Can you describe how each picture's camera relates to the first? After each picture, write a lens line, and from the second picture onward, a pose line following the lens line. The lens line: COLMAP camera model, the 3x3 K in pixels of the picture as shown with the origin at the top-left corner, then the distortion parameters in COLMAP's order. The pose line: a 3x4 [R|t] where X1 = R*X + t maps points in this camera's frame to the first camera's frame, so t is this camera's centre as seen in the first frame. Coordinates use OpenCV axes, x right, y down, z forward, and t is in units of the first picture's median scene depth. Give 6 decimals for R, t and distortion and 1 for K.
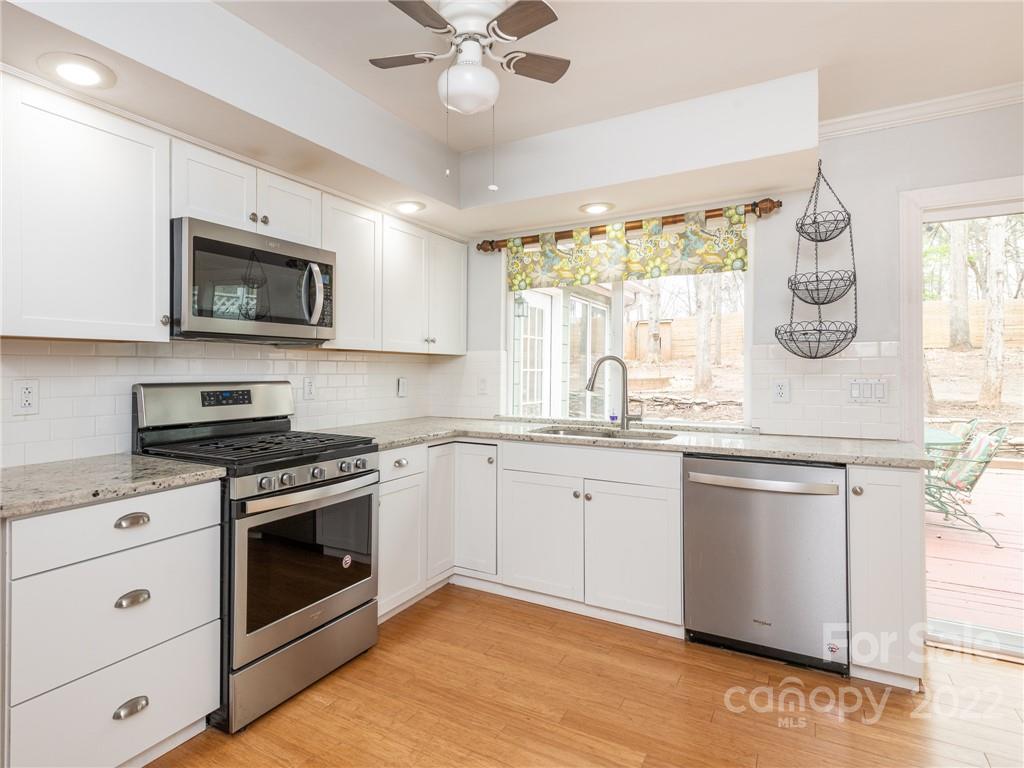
lens RADIAL K [[531.3, 0, 513.5], [0, 531.3, 379.8], [0, 0, 1]] dist [0.032693, 0.000105]
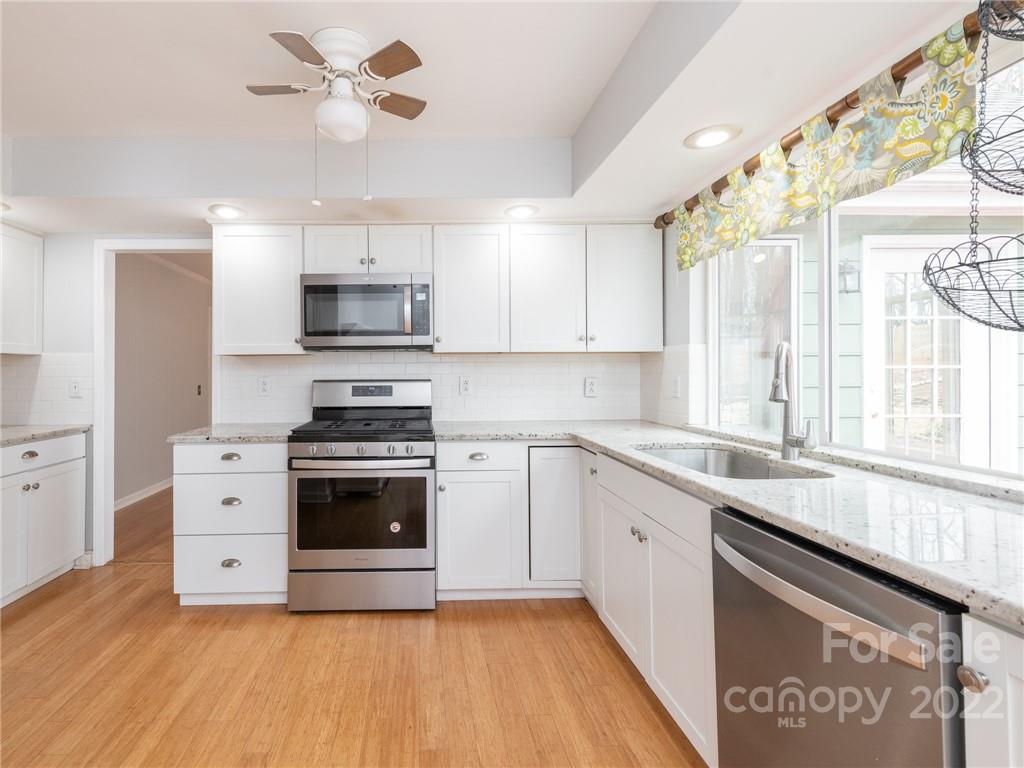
lens RADIAL K [[511.9, 0, 476.8], [0, 511.9, 372.3], [0, 0, 1]] dist [0.019384, -0.000917]
pose [[0.548108, -0.006030, -0.836386, 0.575237], [-0.006955, 0.999907, -0.011767, -0.000764], [0.836379, 0.012267, 0.548015, 0.381031]]
